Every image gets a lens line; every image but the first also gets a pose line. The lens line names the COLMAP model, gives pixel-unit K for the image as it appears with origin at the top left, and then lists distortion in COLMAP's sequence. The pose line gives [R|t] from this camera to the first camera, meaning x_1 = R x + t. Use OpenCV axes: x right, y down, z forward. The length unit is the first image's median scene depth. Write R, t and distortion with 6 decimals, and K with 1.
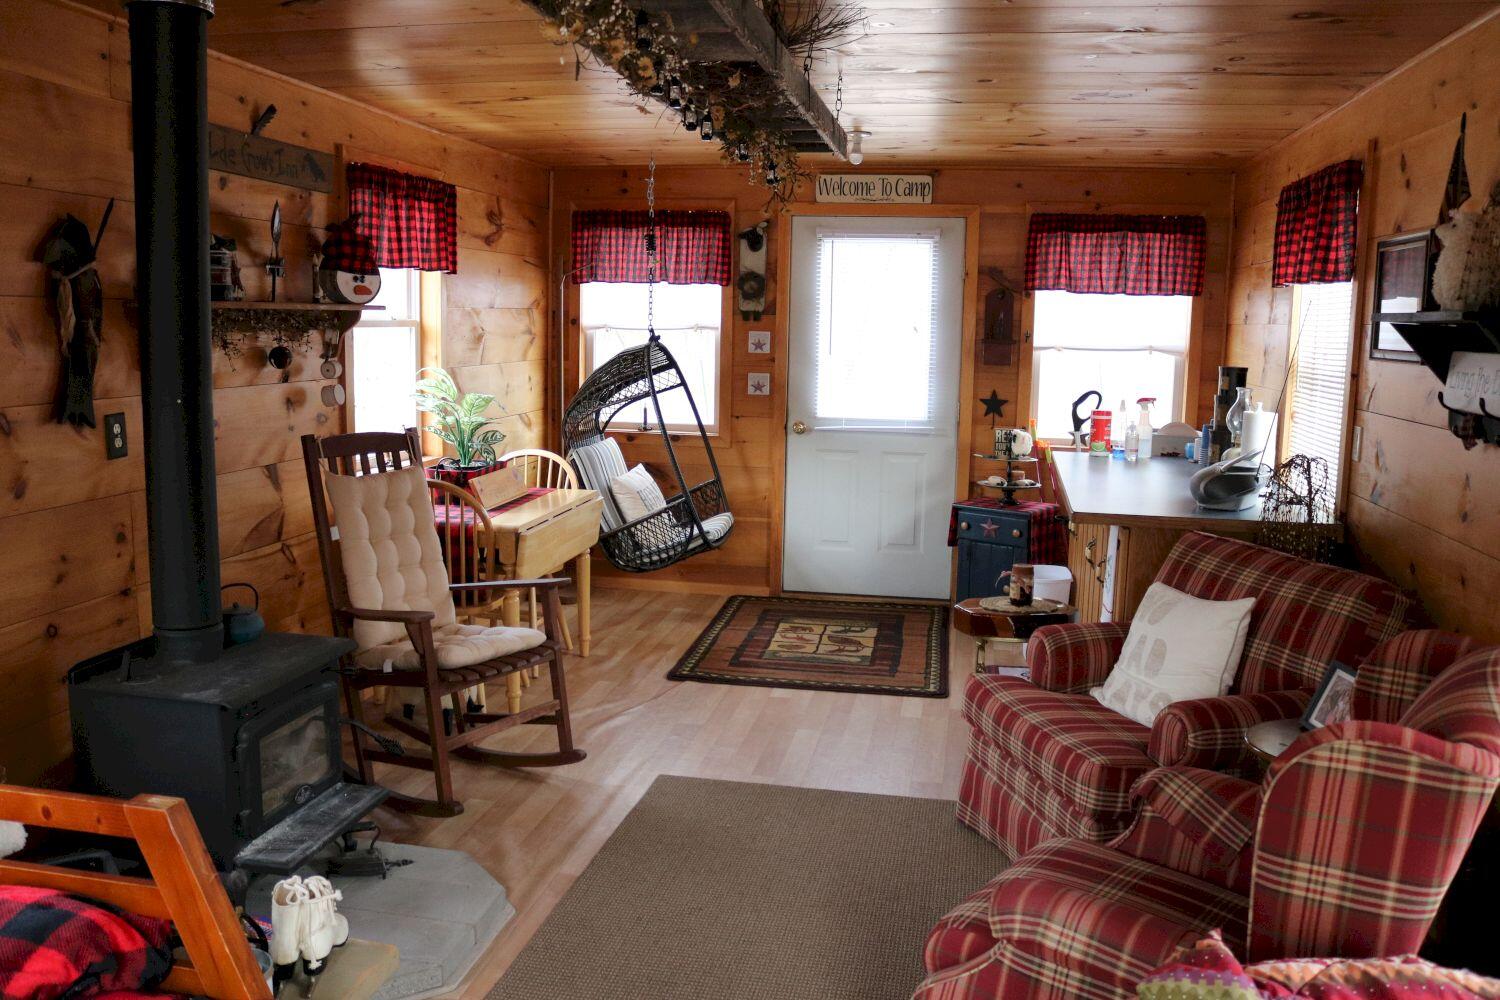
lens RADIAL K [[1237.0, 0, 750.0], [0, 1237.0, 500.0], [0, 0, 1]] dist [-0.152104, 0.133907]
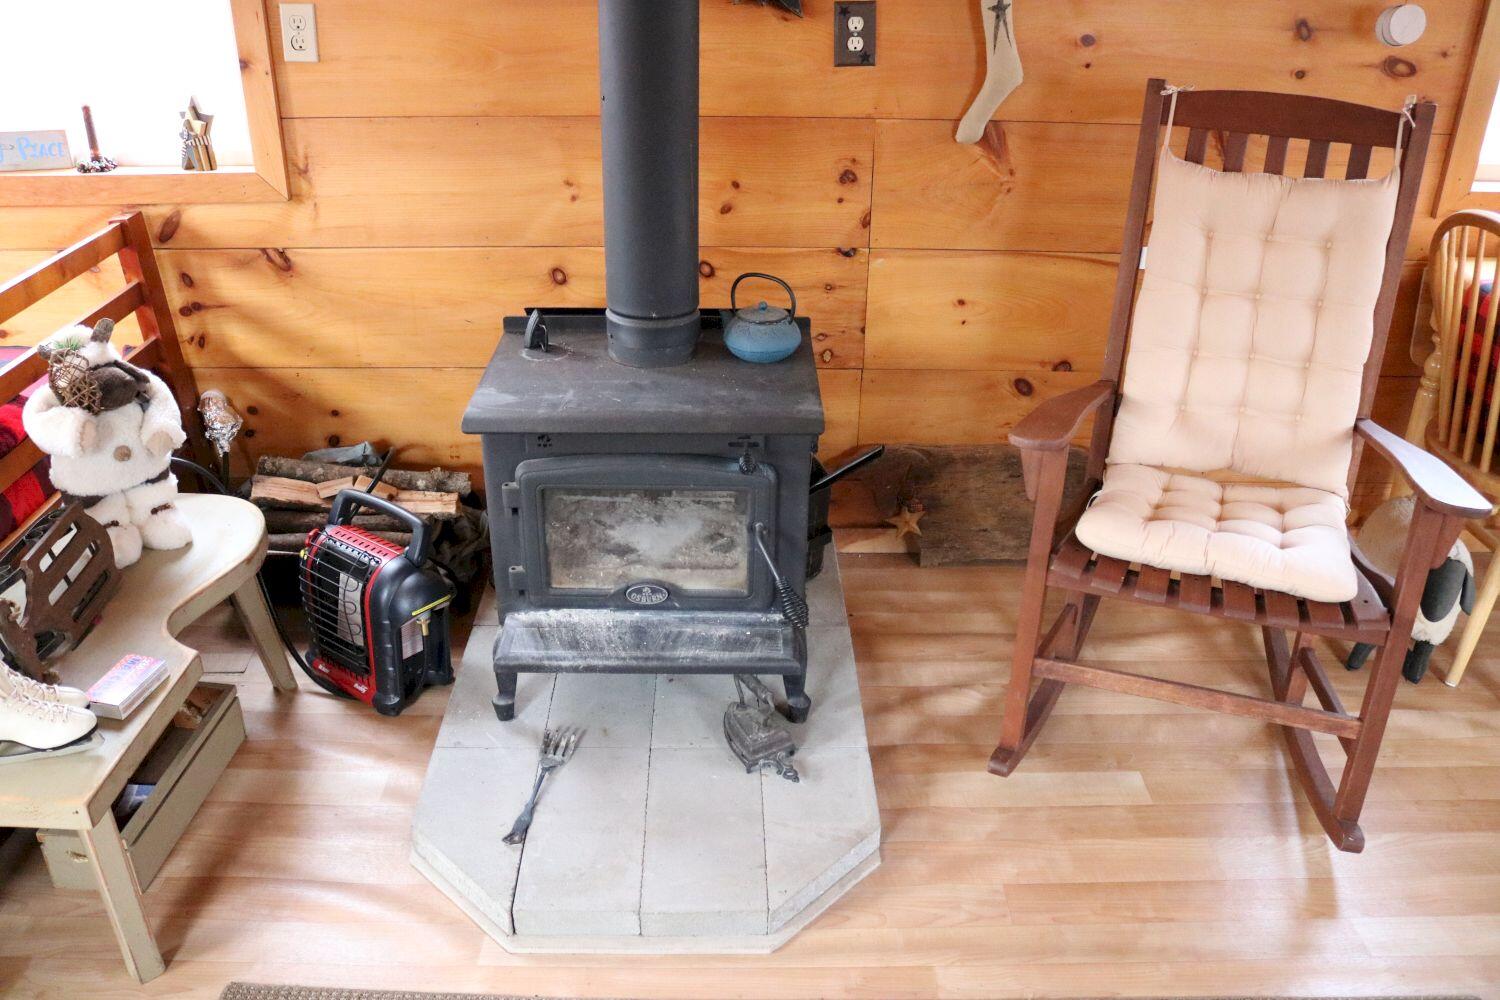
lens RADIAL K [[1237.0, 0, 750.0], [0, 1237.0, 500.0], [0, 0, 1]] dist [-0.152104, 0.133907]
pose [[0.201066, 0.424362, -0.882887, 0.221658], [-0.144075, 0.904303, 0.401844, -0.088273], [0.968925, 0.046405, 0.242964, 0.825845]]
